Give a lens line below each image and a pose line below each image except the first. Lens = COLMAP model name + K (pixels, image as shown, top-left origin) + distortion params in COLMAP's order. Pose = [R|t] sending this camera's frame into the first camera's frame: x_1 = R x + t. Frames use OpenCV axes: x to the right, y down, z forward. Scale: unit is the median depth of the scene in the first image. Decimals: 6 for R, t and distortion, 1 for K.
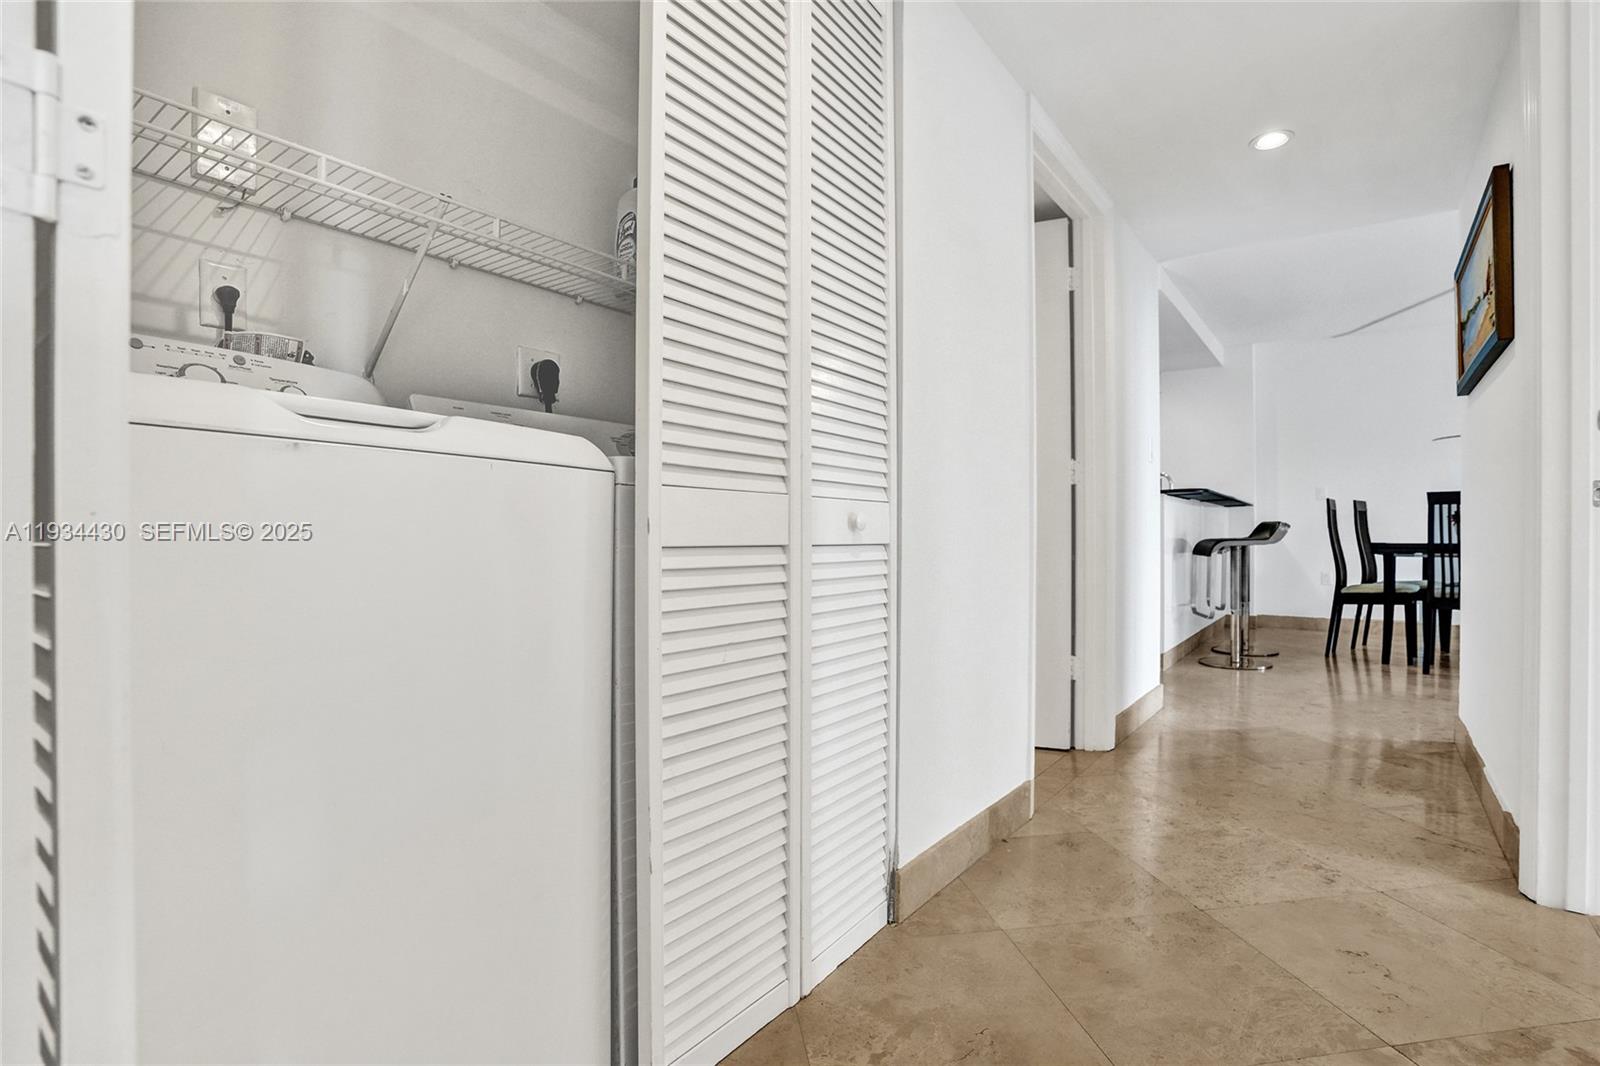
lens RADIAL K [[766.6, 0, 804.1], [0, 766.6, 524.1], [0, 0, 1]] dist [-0.019406, 0.001733]
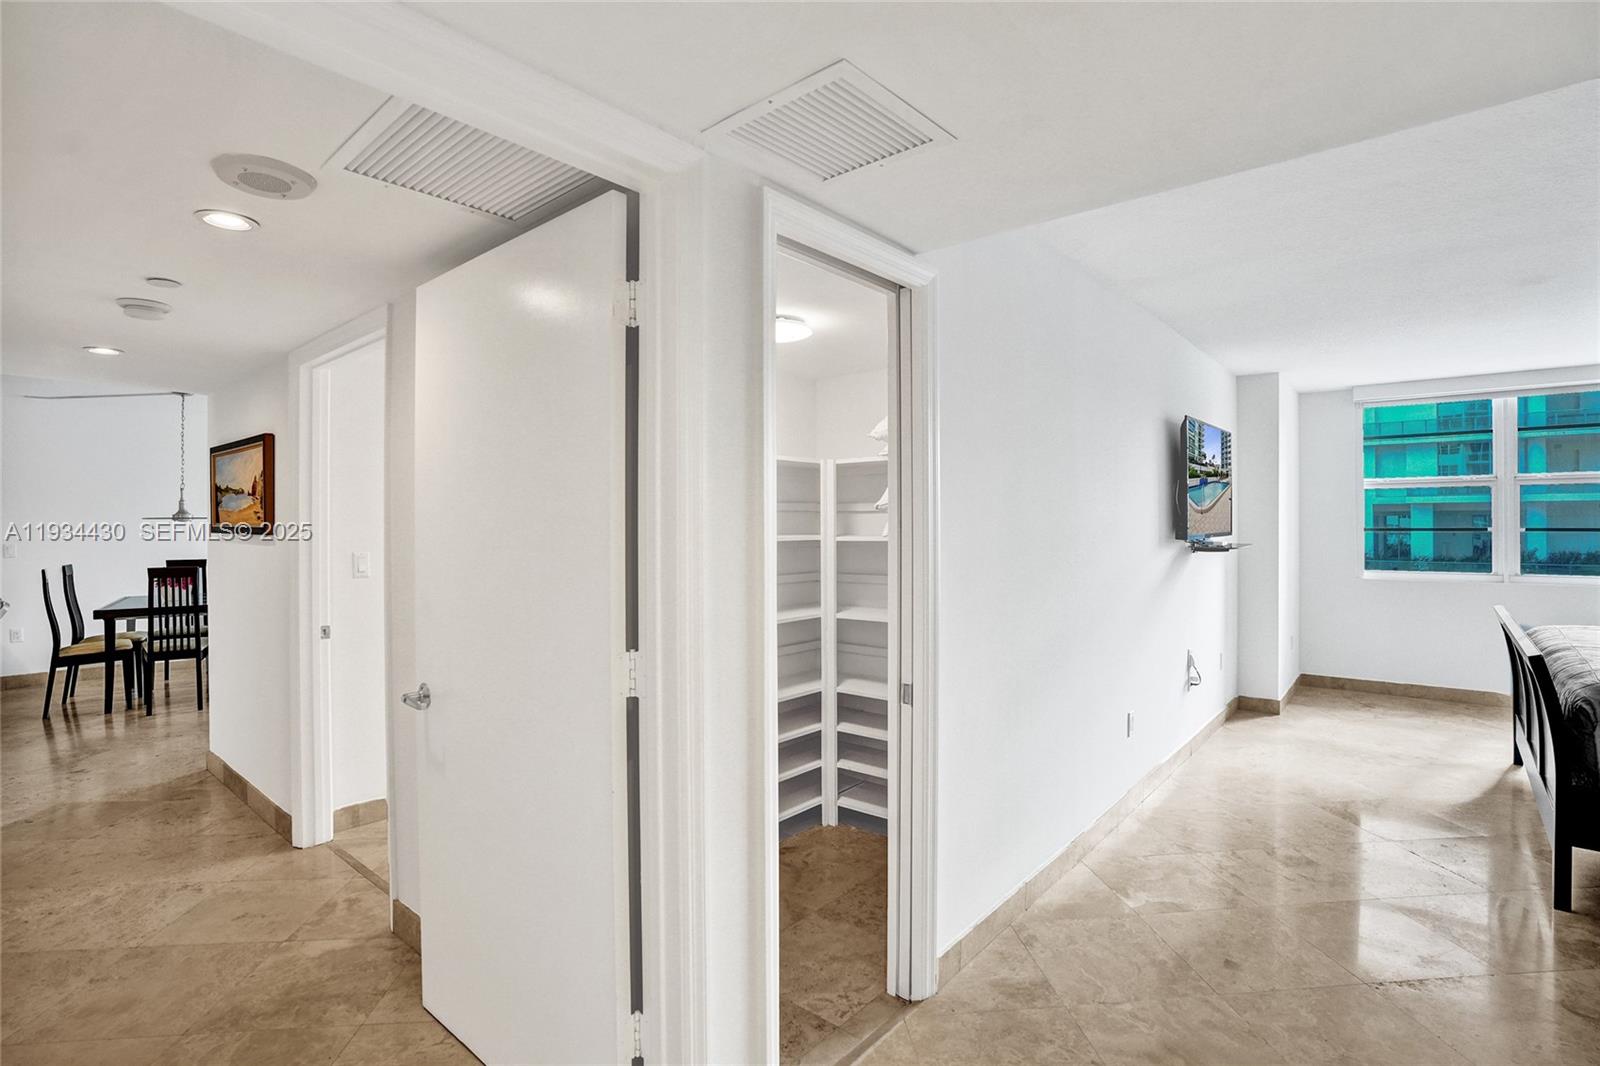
lens RADIAL K [[766.6, 0, 804.1], [0, 766.6, 524.1], [0, 0, 1]] dist [-0.019406, 0.001733]
pose [[0.074284, -0.002802, 0.997233, -0.679653], [-0.008723, 0.999956, 0.003460, -0.269623], [-0.997199, -0.008956, 0.074256, -0.323339]]
